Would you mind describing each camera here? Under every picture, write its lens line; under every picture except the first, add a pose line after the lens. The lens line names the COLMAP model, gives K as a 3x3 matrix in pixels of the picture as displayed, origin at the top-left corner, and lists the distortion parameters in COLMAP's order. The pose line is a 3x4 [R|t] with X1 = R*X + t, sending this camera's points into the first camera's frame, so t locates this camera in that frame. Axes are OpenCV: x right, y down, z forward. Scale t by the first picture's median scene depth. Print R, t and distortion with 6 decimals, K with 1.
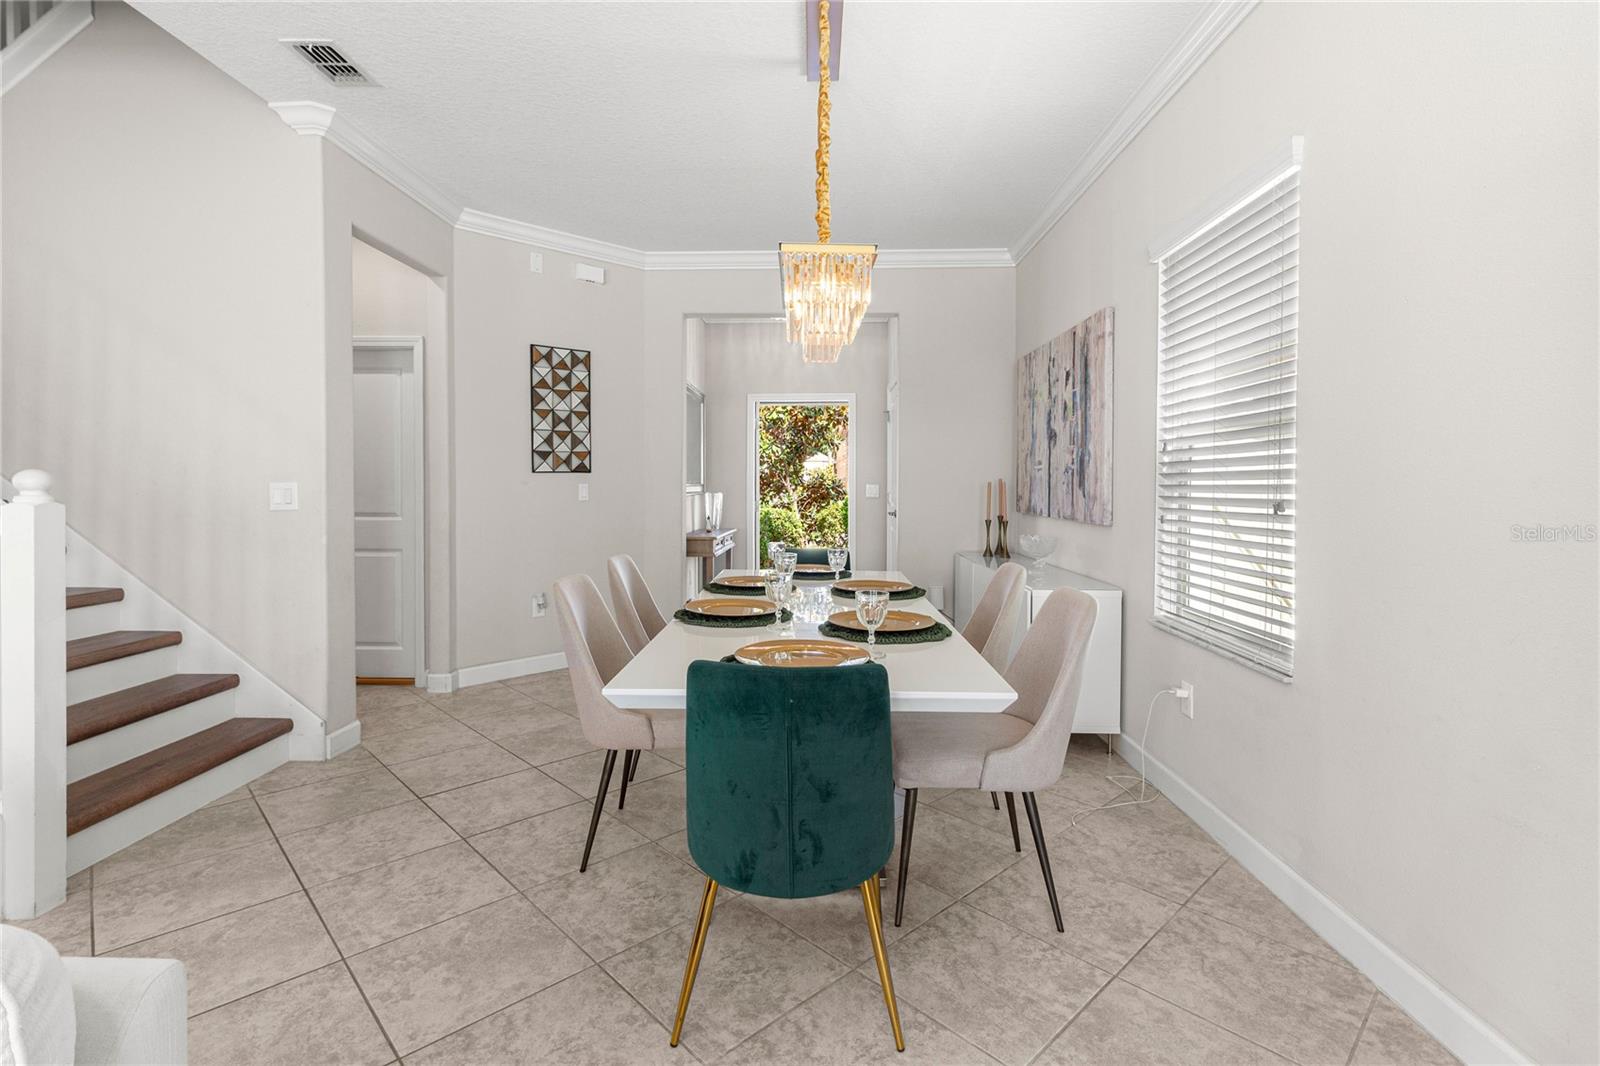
lens RADIAL K [[752.9, 0, 798.5], [0, 752.9, 486.7], [0, 0, 1]] dist [-0.001340, 0.002438]
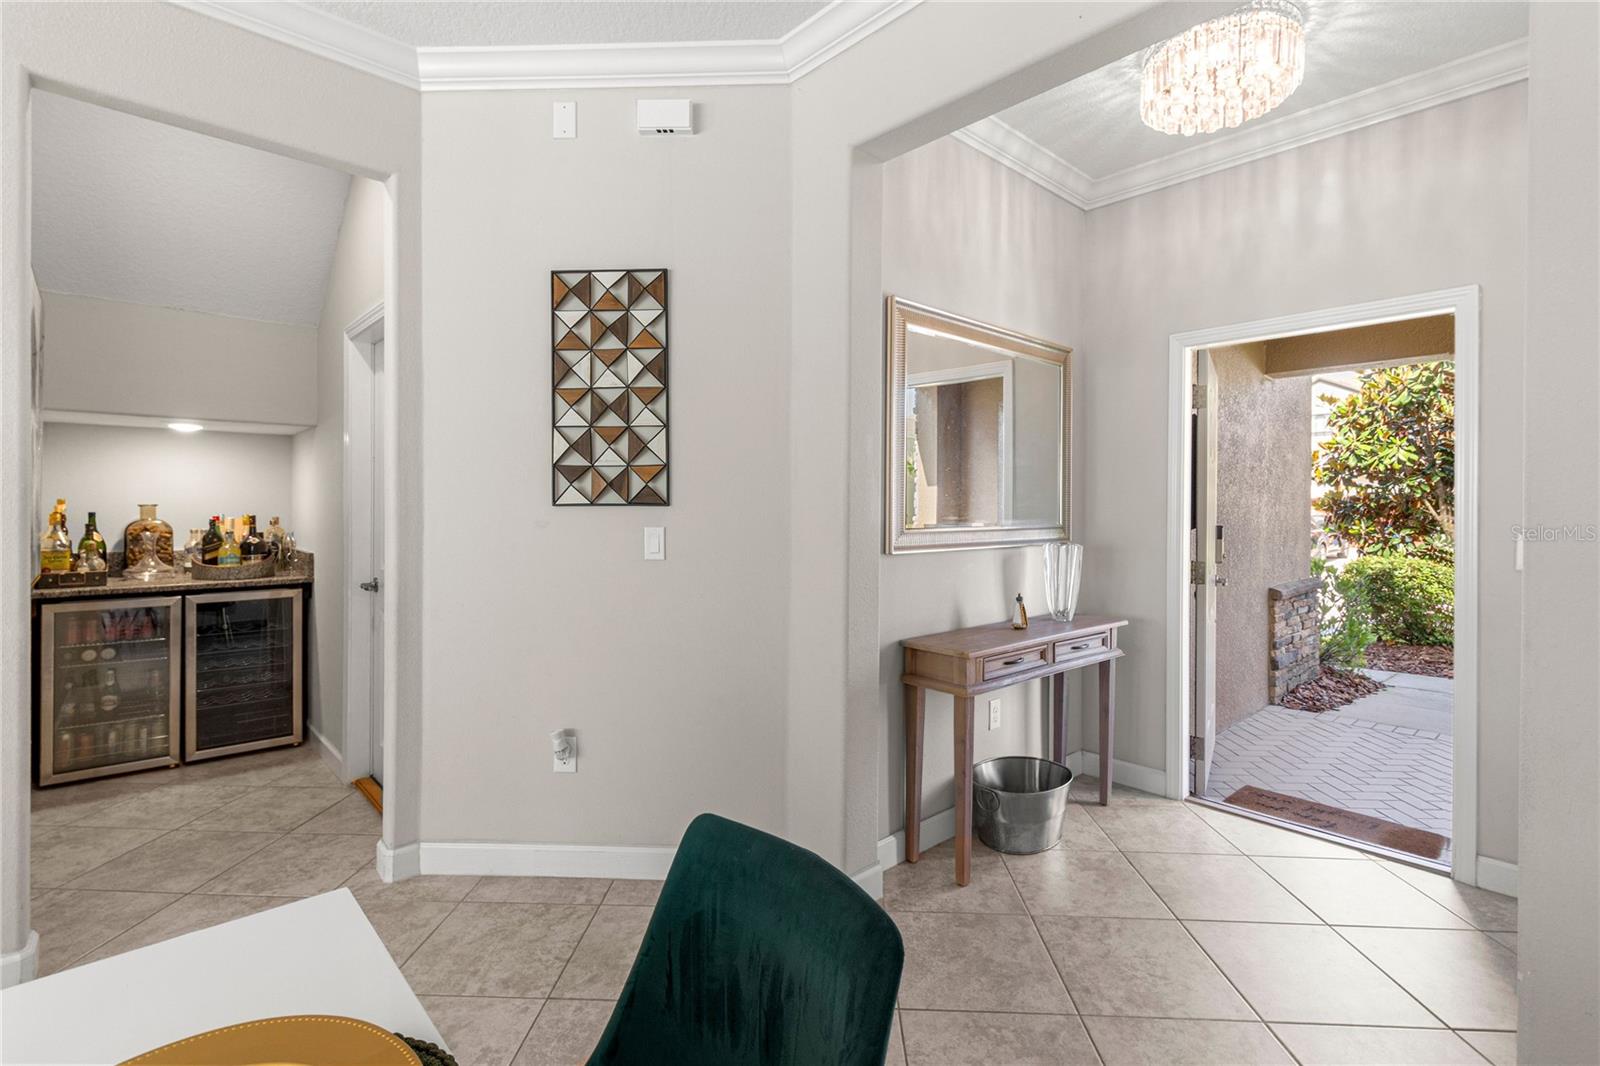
lens RADIAL K [[752.9, 0, 801.6], [0, 752.9, 513.3], [0, 0, 1]] dist [-0.001340, 0.002438]
pose [[0.699772, 0.011636, -0.714271, 0.158321], [-0.009168, 0.999931, 0.007308, -0.018579], [0.714307, 0.001434, 0.699831, 0.725173]]
